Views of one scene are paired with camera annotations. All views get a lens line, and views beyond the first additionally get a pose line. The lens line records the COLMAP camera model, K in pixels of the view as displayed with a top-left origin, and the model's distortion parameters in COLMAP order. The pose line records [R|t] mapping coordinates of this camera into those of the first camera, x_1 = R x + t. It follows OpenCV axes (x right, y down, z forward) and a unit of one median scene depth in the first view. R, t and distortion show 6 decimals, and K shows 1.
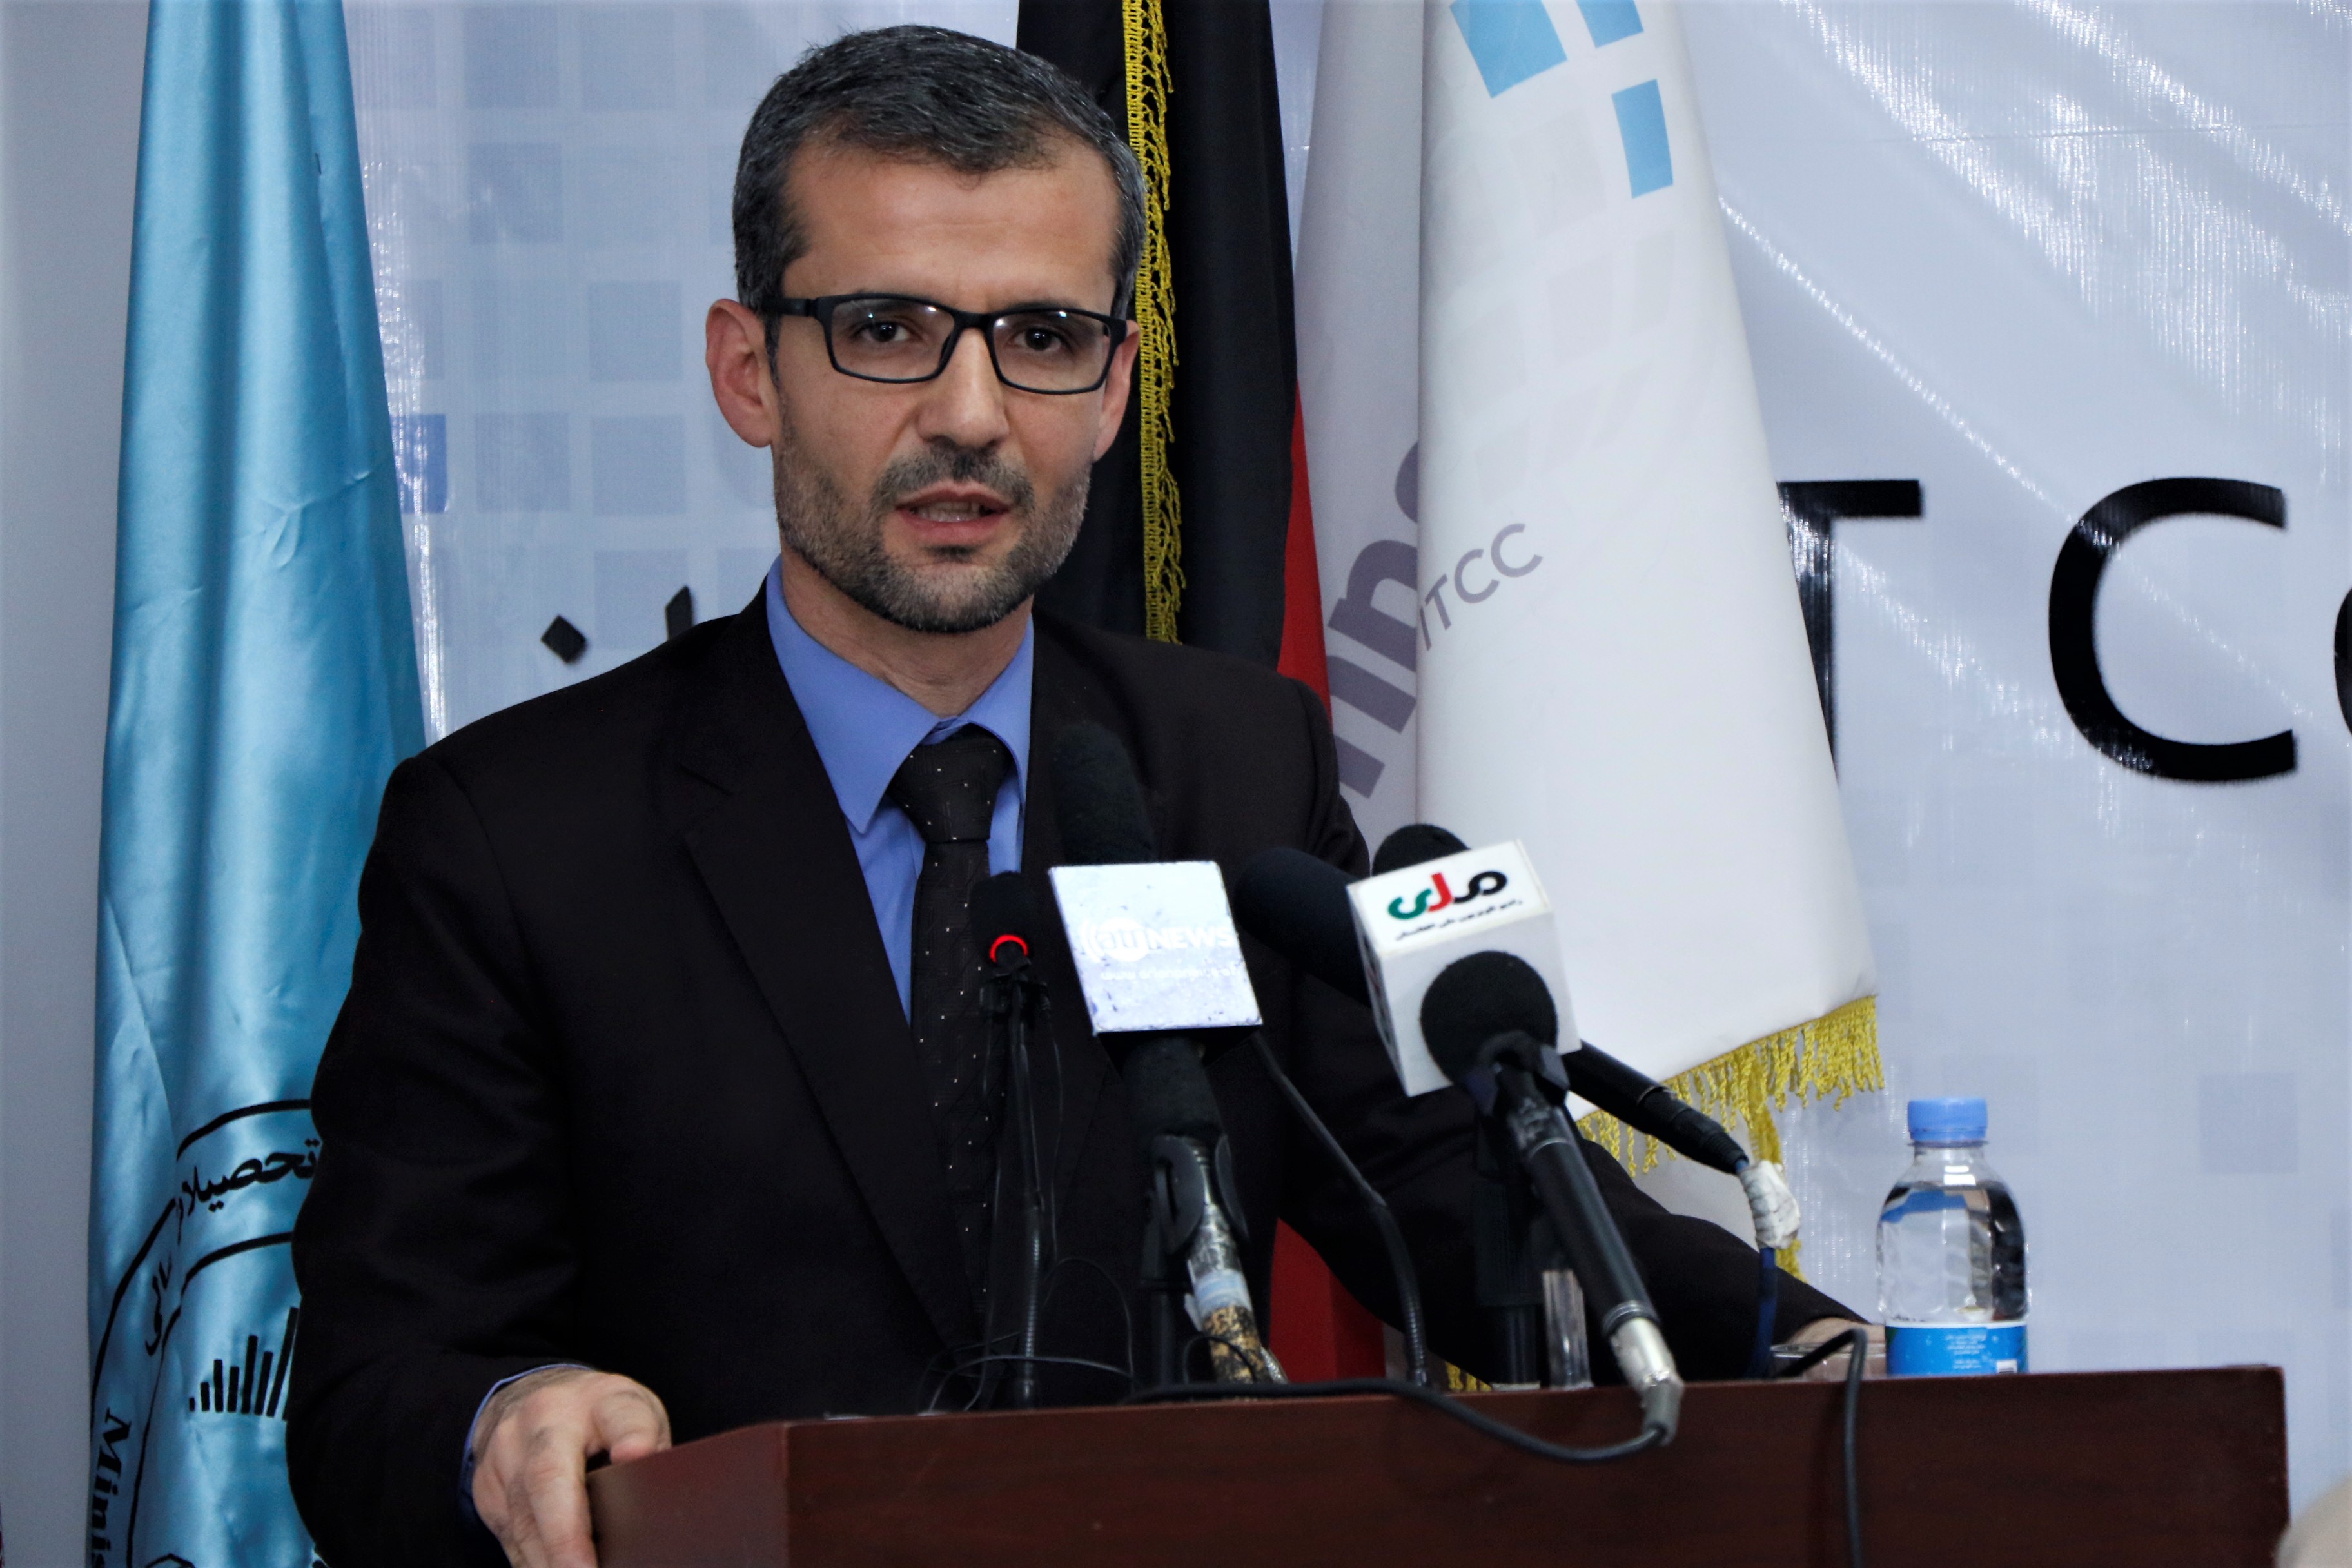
lens RADIAL K [[11596.7, 0, 1176.0], [0, 11596.7, 784.0], [0, 0, 1]] dist [1.304660, 4.382016]
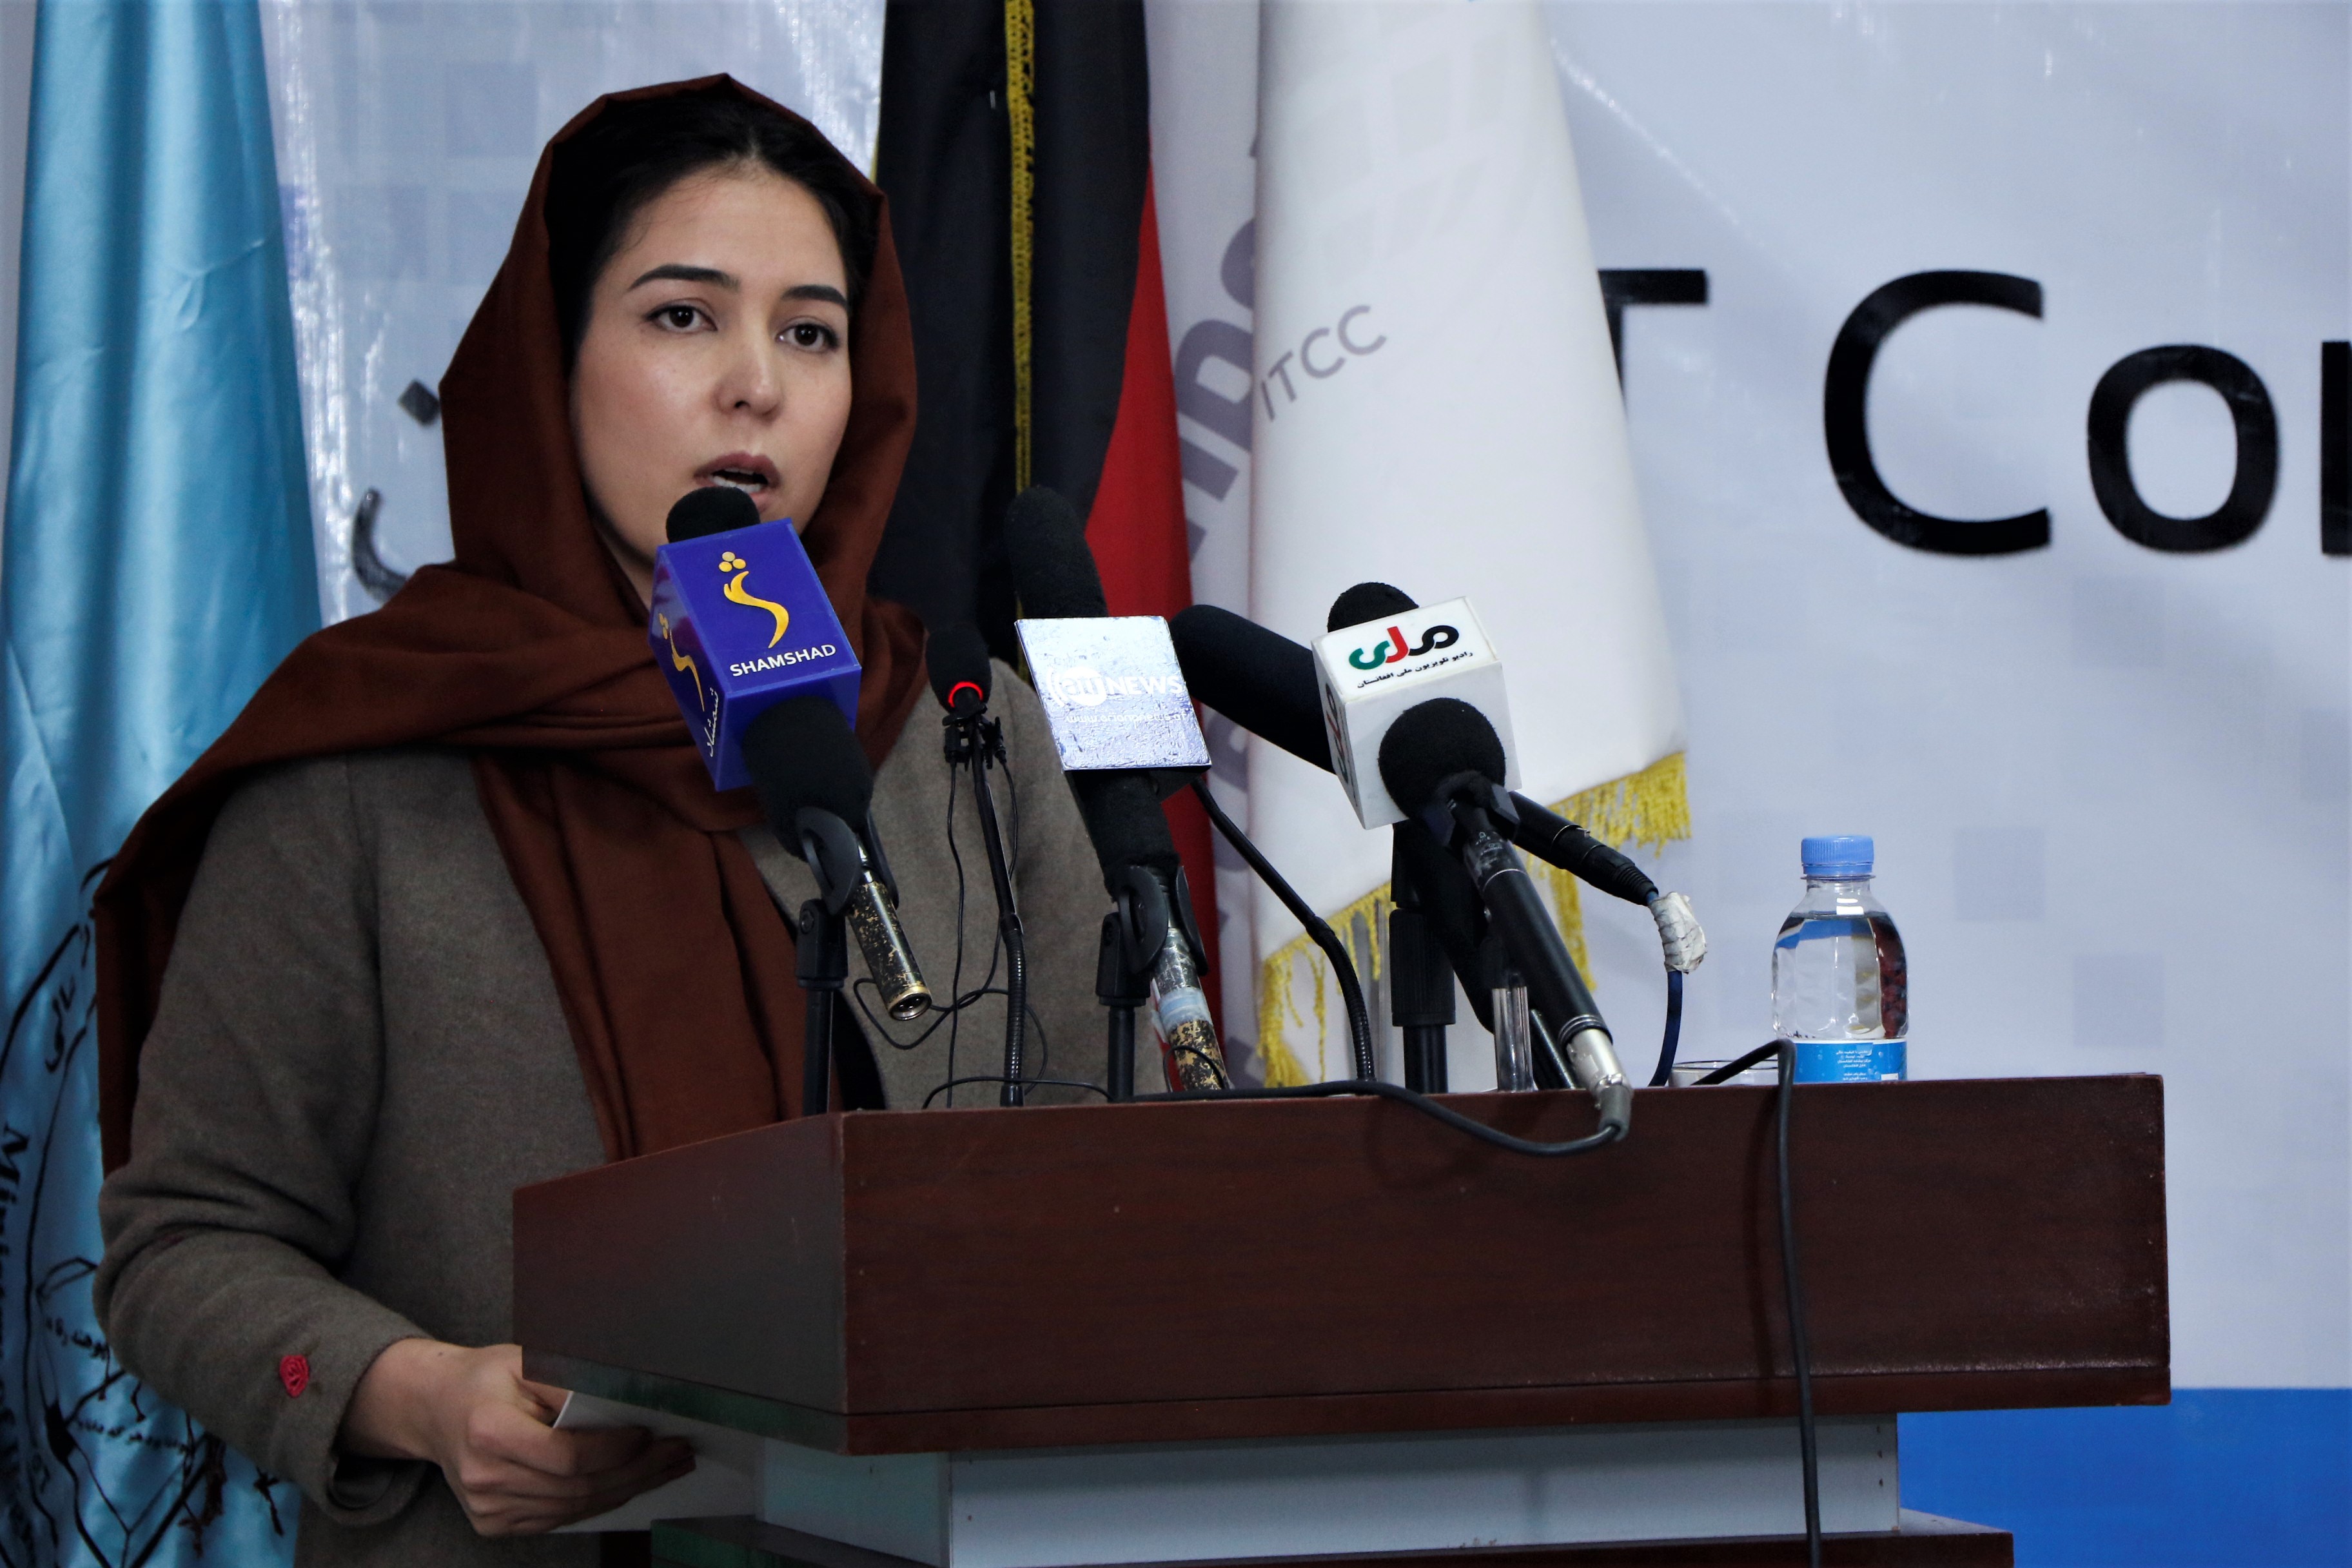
lens RADIAL K [[13246.4, 0, 1176.0], [0, 13246.4, 784.0], [0, 0, 1]] dist [-0.094876, 98.021849]
pose [[0.997467, 0.010521, 0.070351, -0.084231], [-0.011665, 0.999806, 0.015864, 0.002814], [-0.070170, -0.016645, 0.997396, -0.242633]]
